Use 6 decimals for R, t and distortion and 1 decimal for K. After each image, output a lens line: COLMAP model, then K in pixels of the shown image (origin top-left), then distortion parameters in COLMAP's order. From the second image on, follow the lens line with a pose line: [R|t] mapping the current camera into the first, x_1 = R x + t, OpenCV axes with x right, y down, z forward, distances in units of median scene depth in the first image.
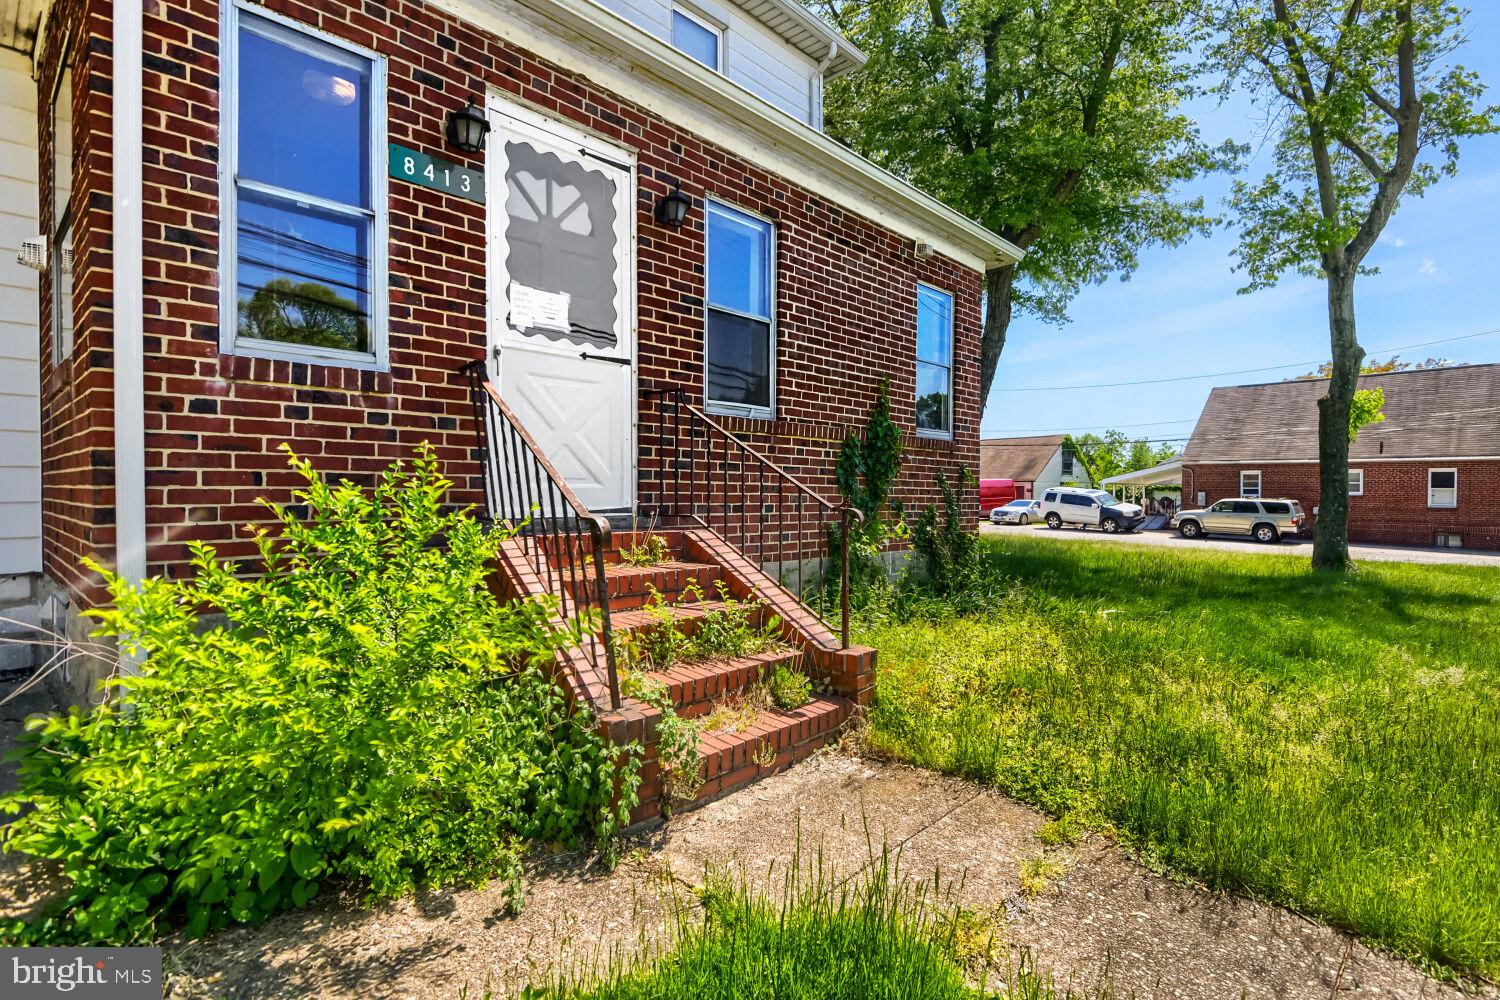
lens RADIAL K [[741.2, 0, 774.7], [0, 741.2, 503.7], [0, 0, 1]] dist [0.027902, -0.025993]
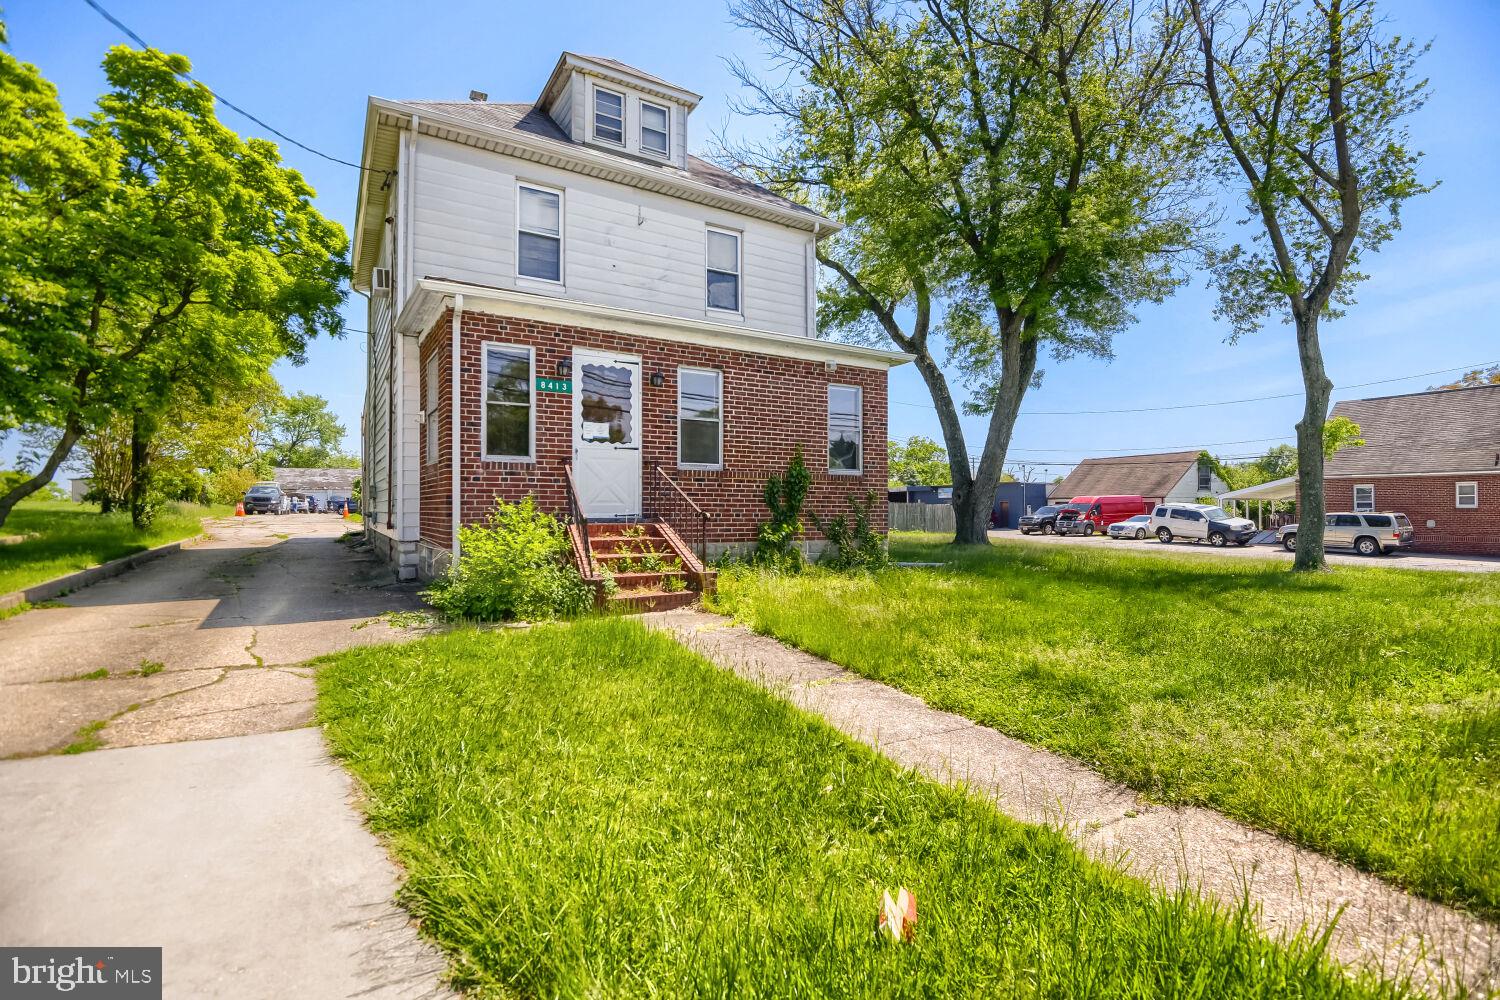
lens RADIAL K [[718.5, 0, 750.0], [0, 718.5, 500.0], [0, 0, 1]] dist [0.022720, -0.031168]
pose [[0.959572, -0.010658, -0.281262, 0.729773], [0.001989, 0.999515, -0.031089, 0.030823], [0.281456, 0.029273, 0.959127, -0.969449]]
